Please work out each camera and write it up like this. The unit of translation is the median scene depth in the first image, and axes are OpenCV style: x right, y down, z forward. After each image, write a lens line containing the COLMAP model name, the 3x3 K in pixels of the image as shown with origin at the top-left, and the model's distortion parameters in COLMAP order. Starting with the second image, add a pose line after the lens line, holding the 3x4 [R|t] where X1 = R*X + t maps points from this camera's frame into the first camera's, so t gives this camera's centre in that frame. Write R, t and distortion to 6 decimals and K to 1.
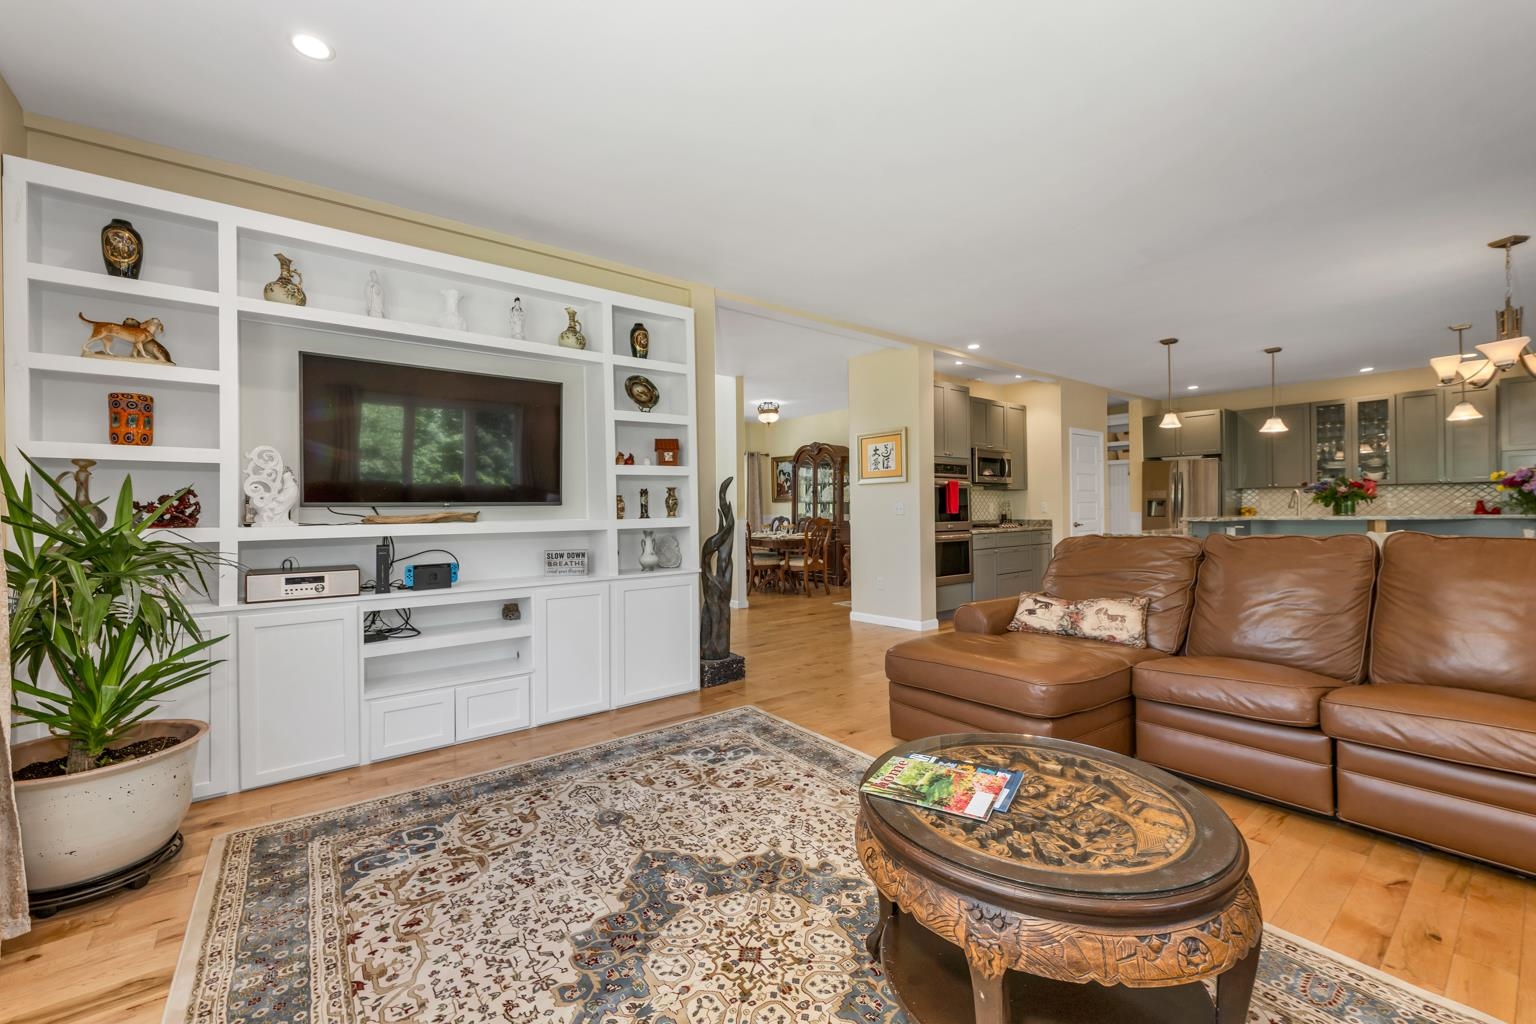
lens RADIAL K [[636.7, 0, 764.8], [0, 636.7, 511.5], [0, 0, 1]] dist [0.009433, -0.000200]
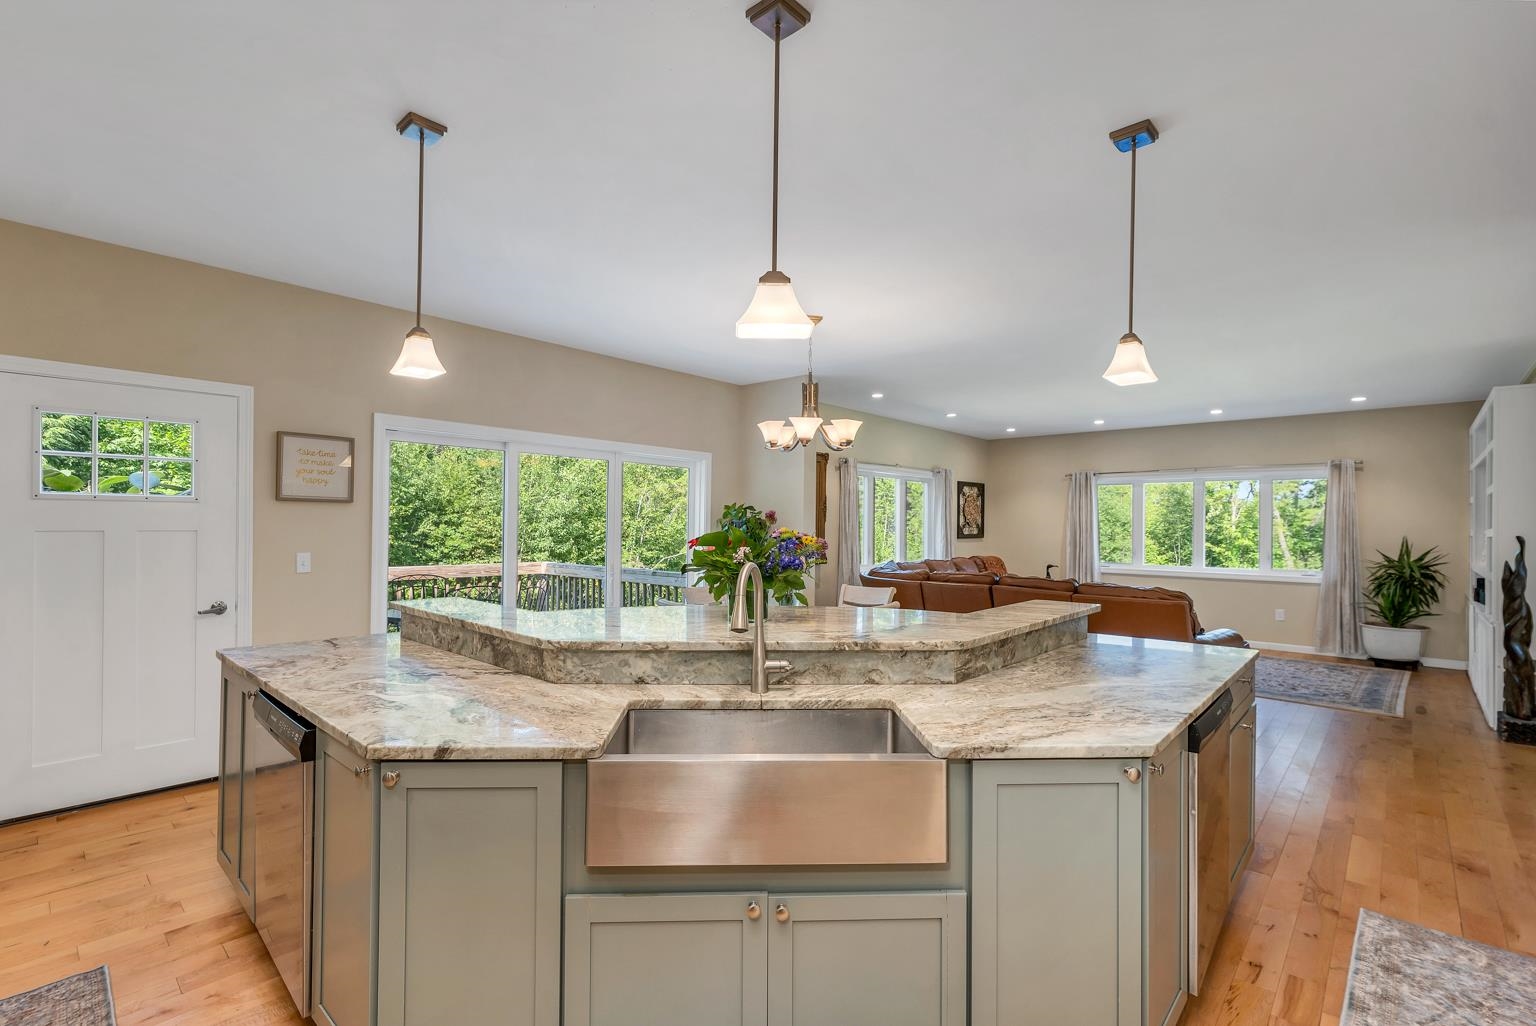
lens RADIAL K [[702.8, 0, 746.4], [0, 702.8, 513.7], [0, 0, 1]] dist [0.002143, 0.000333]
pose [[-0.991877, -0.003179, -0.127158, 2.414833], [-0.001725, 0.999932, -0.011546, -0.144130], [0.127186, -0.011233, -0.991815, 3.696590]]
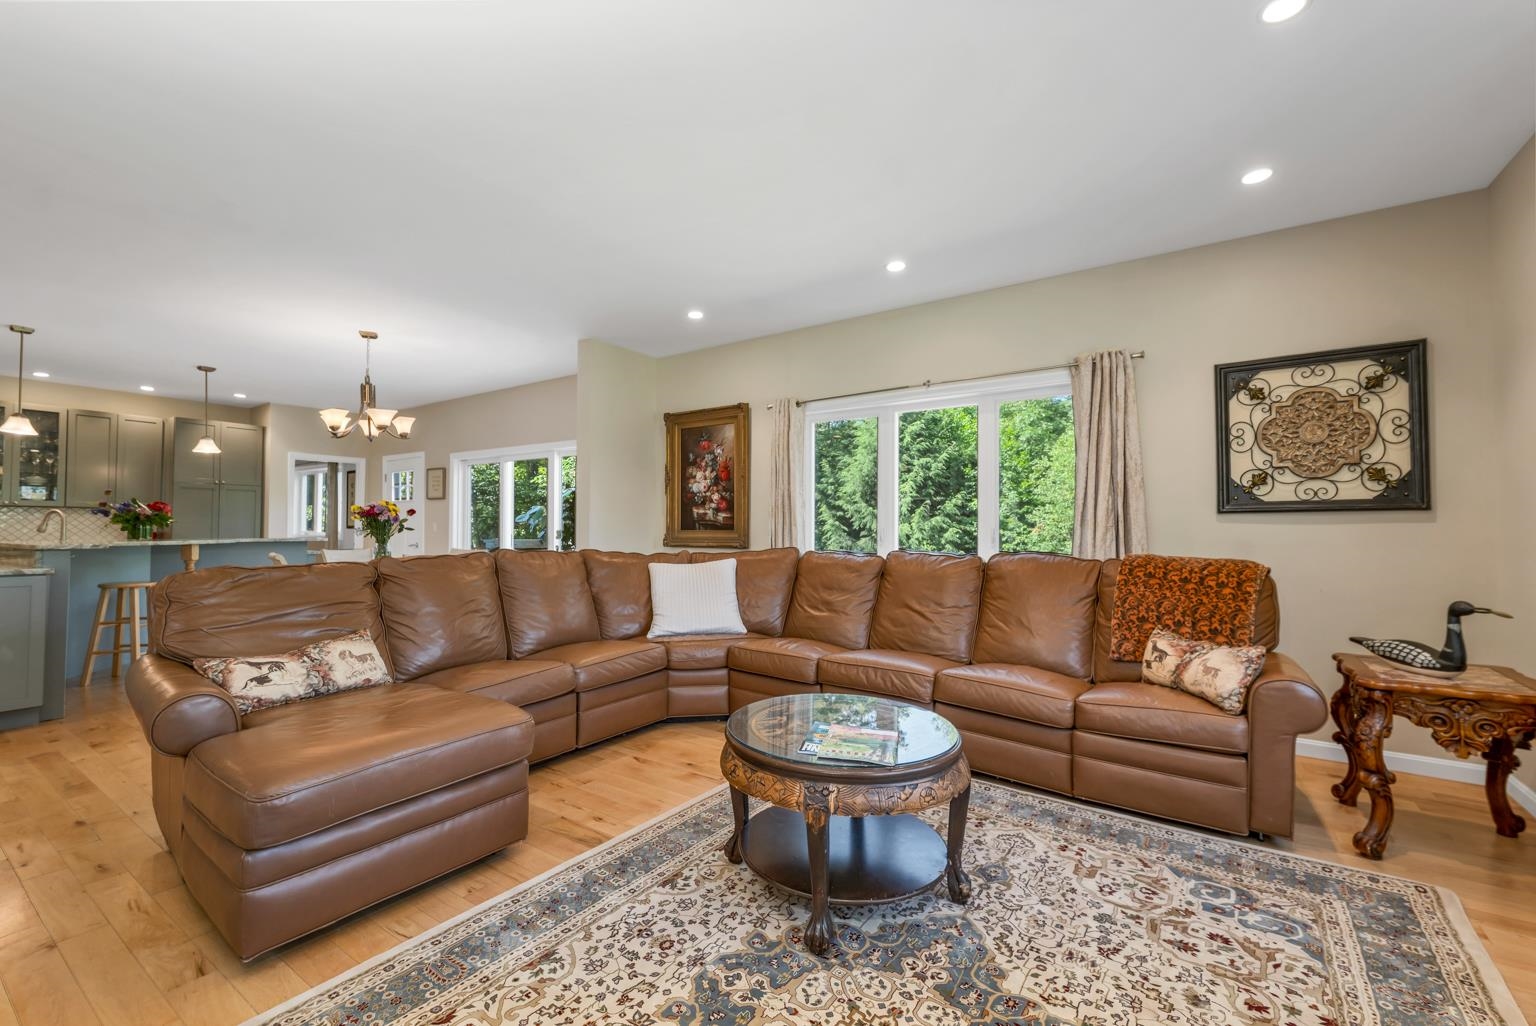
lens RADIAL K [[636.7, 0, 764.8], [0, 636.7, 512.5], [0, 0, 1]] dist [0.009433, -0.000200]
pose [[-0.283308, 0.033961, 0.958427, -0.602384], [0.004024, 0.999406, -0.034223, 0.003250], [-0.959021, -0.005839, -0.283276, 1.004215]]
